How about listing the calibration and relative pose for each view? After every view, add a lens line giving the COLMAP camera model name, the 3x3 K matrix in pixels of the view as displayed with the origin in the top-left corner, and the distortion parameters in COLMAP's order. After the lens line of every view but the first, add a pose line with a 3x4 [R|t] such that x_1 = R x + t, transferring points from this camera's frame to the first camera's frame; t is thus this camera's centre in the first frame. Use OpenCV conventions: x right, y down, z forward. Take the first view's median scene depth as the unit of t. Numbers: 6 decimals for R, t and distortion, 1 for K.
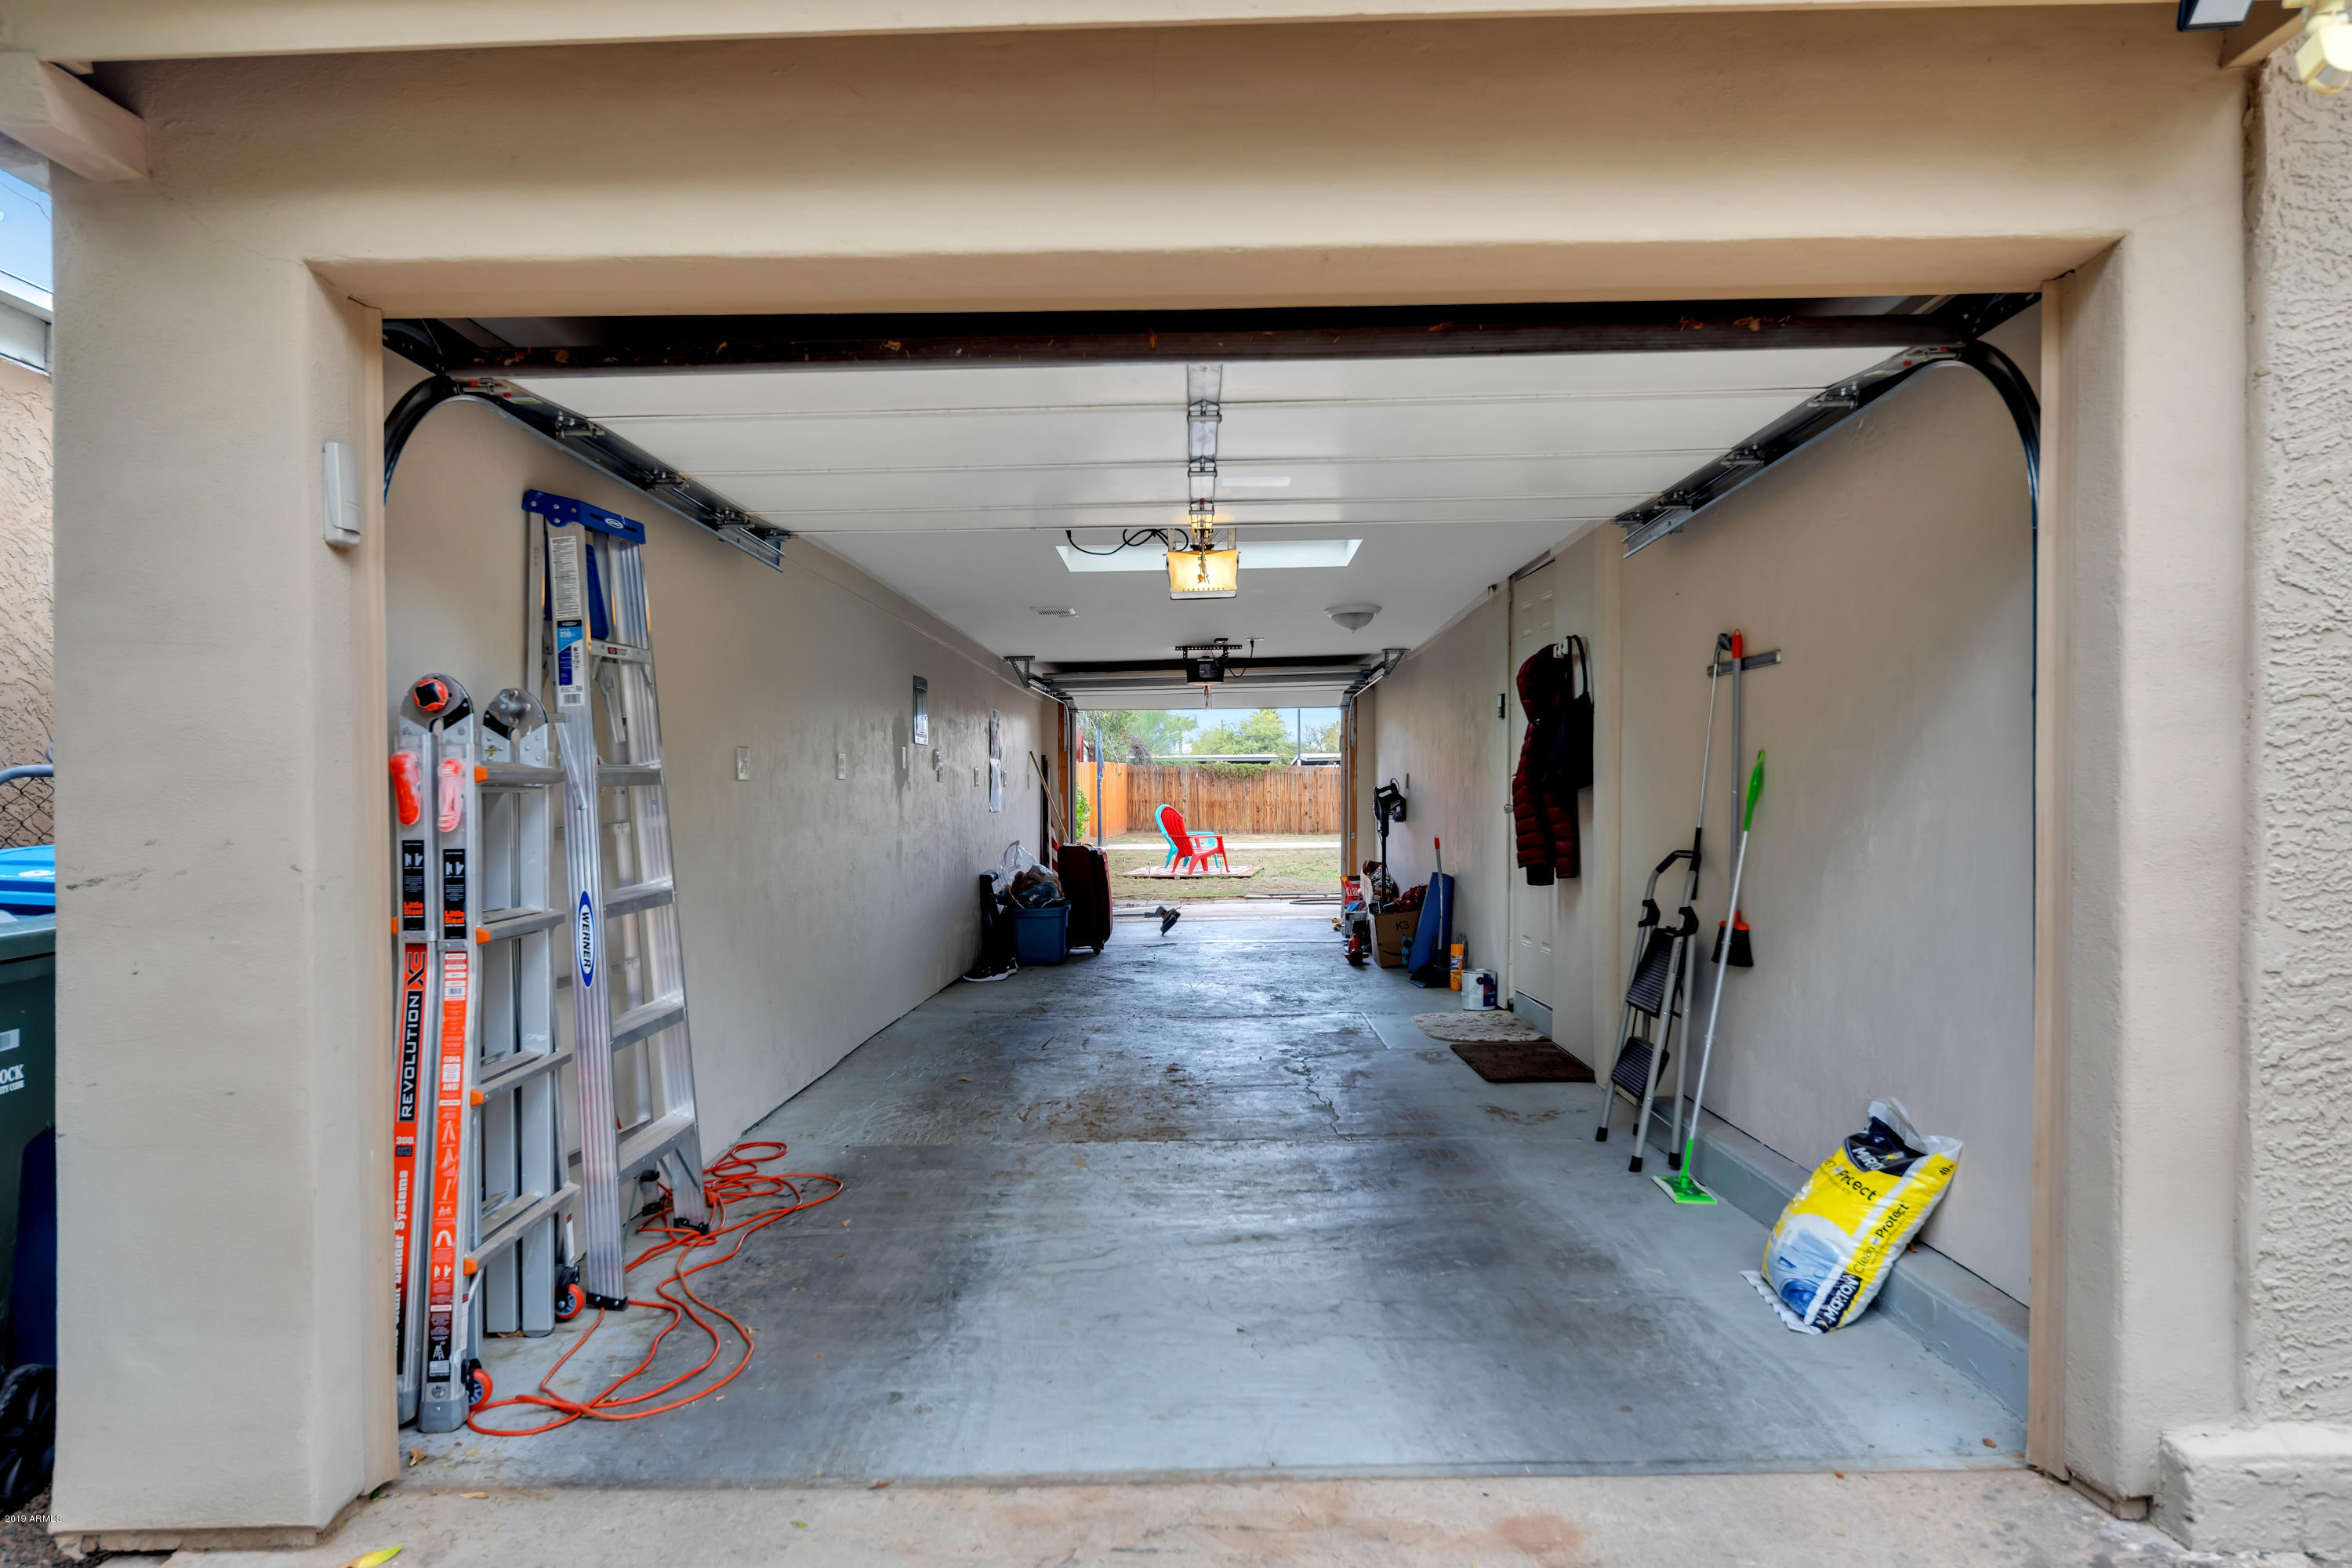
lens RADIAL K [[1495.1, 0, 1177.6], [0, 1495.1, 789.4], [0, 0, 1]] dist [0.004505, -0.000815]
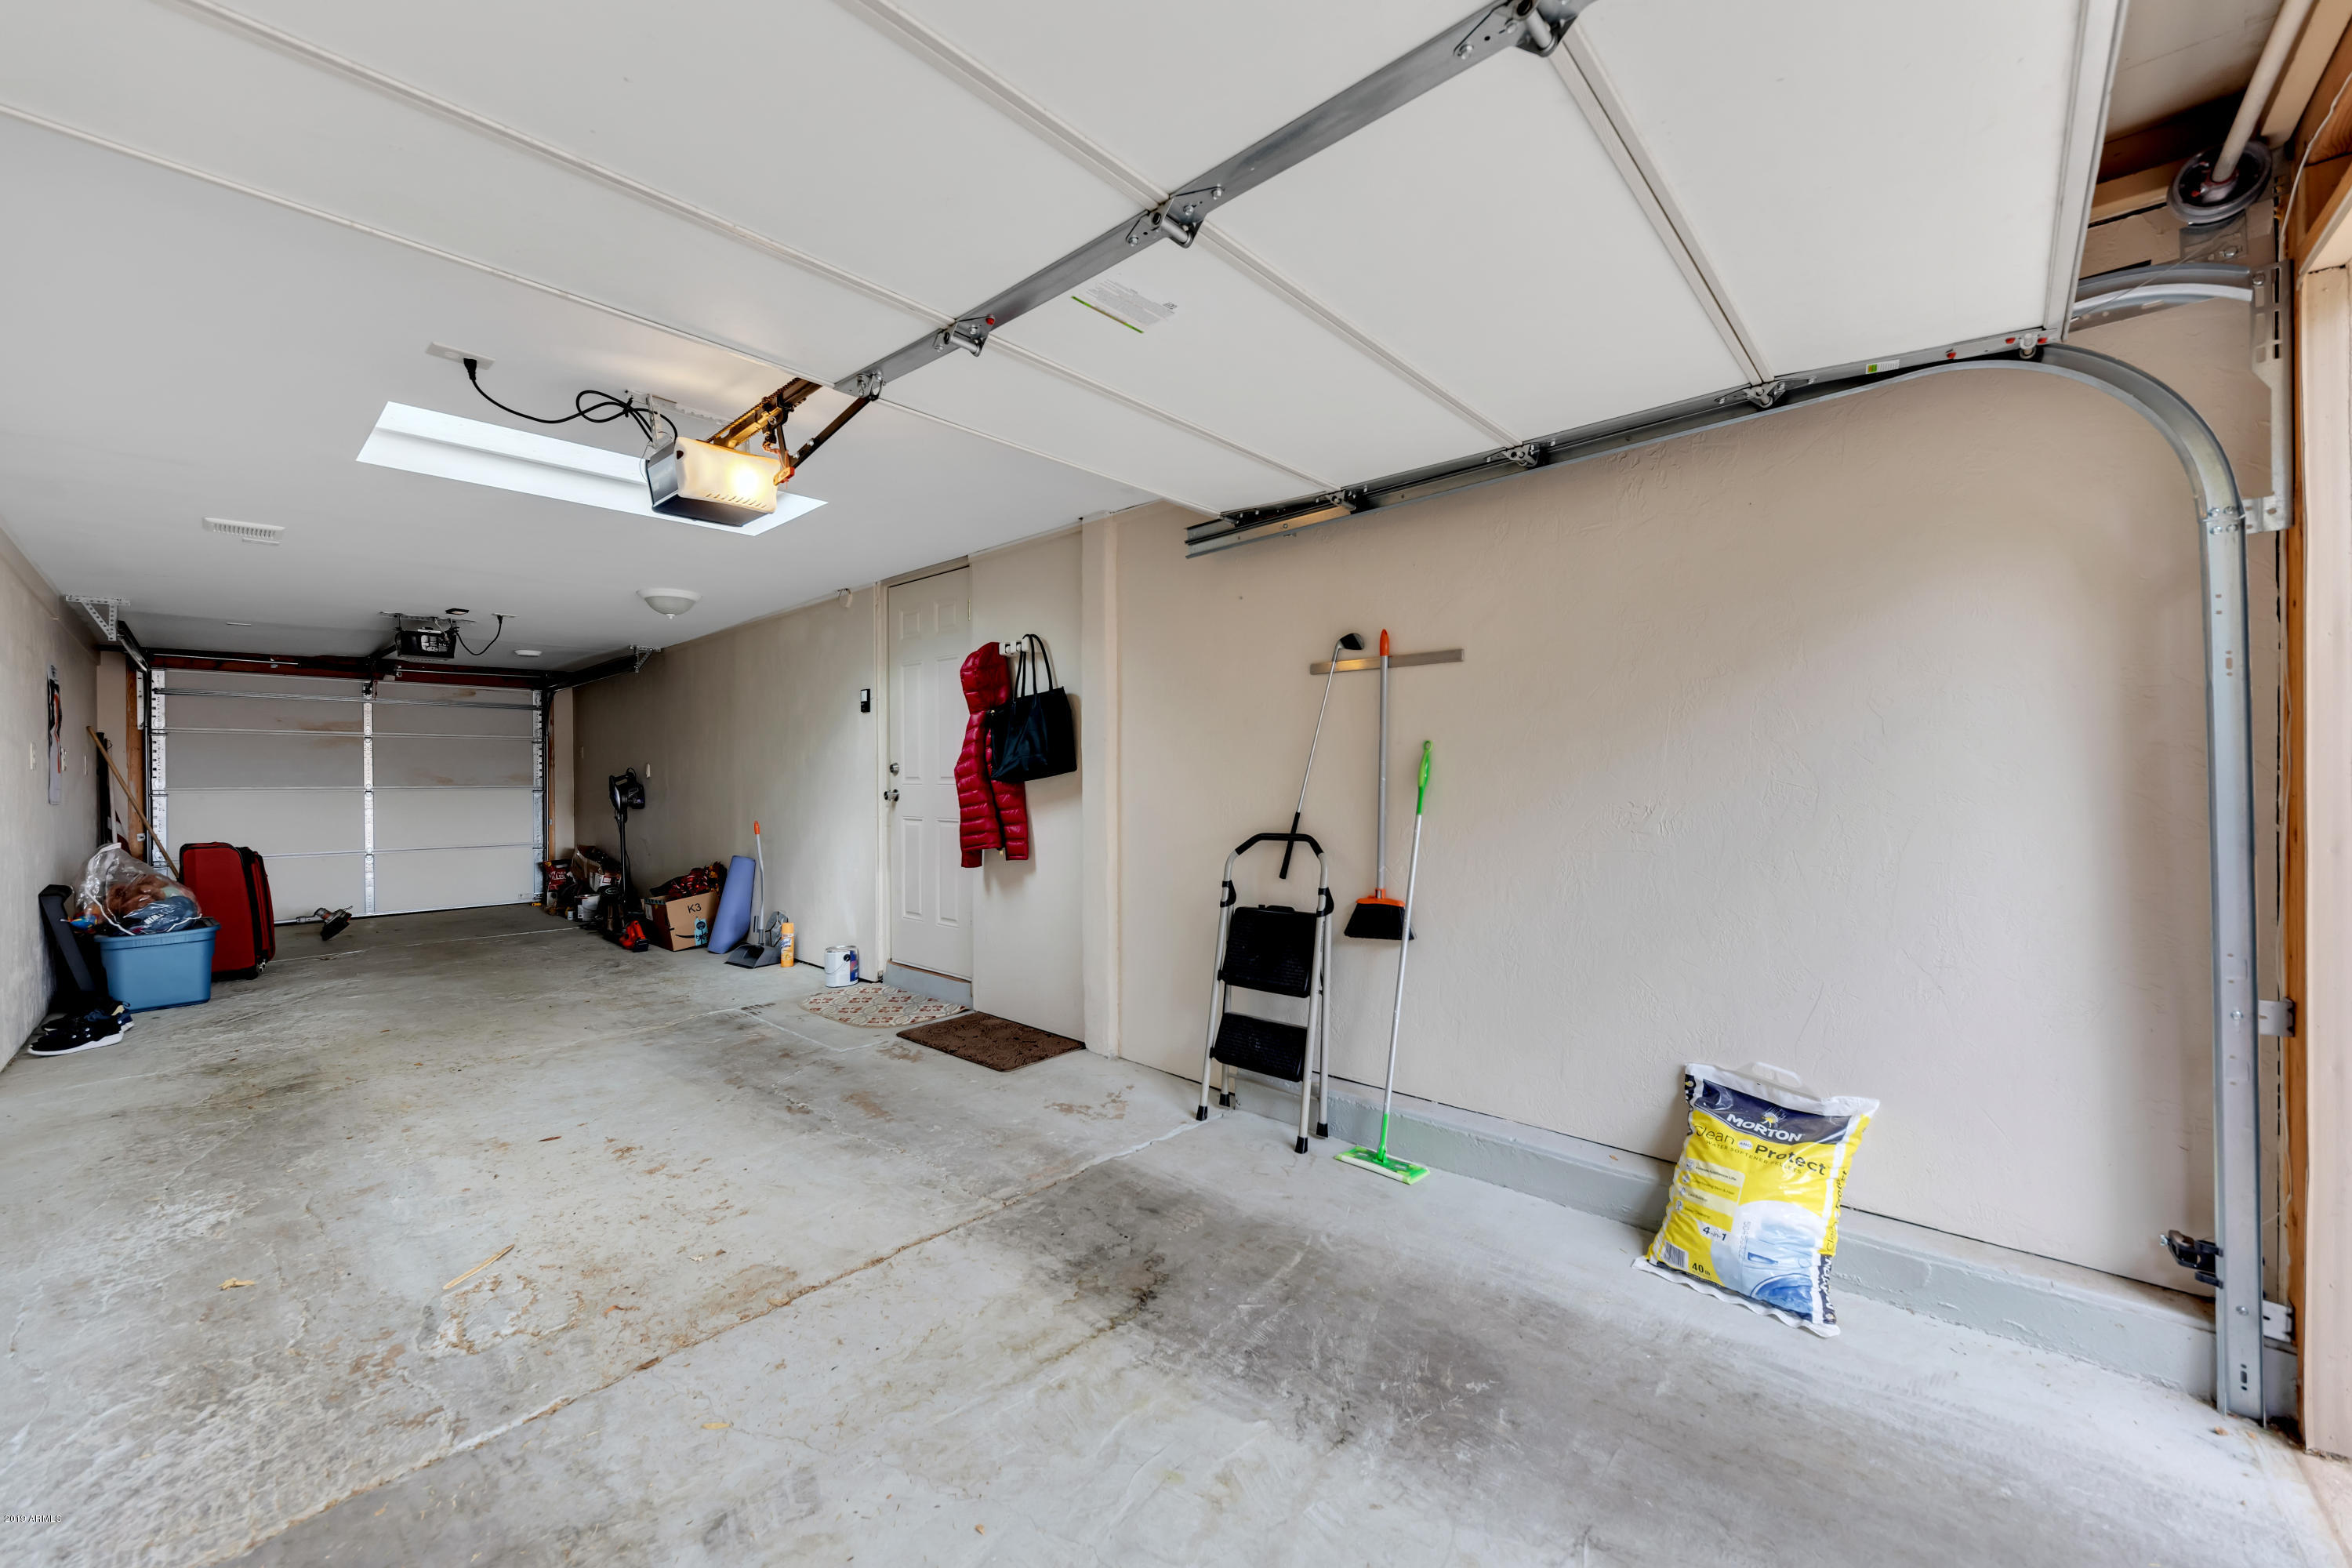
lens RADIAL K [[911.0, 0, 1173.7], [0, 911.0, 788.7], [0, 0, 1]] dist [-0.000119, -0.000208]
pose [[0.658992, -0.000913, 0.752149, -0.209996], [-0.004482, 0.999977, 0.005141, 0.005431], [-0.752136, -0.006759, 0.658973, 0.641640]]
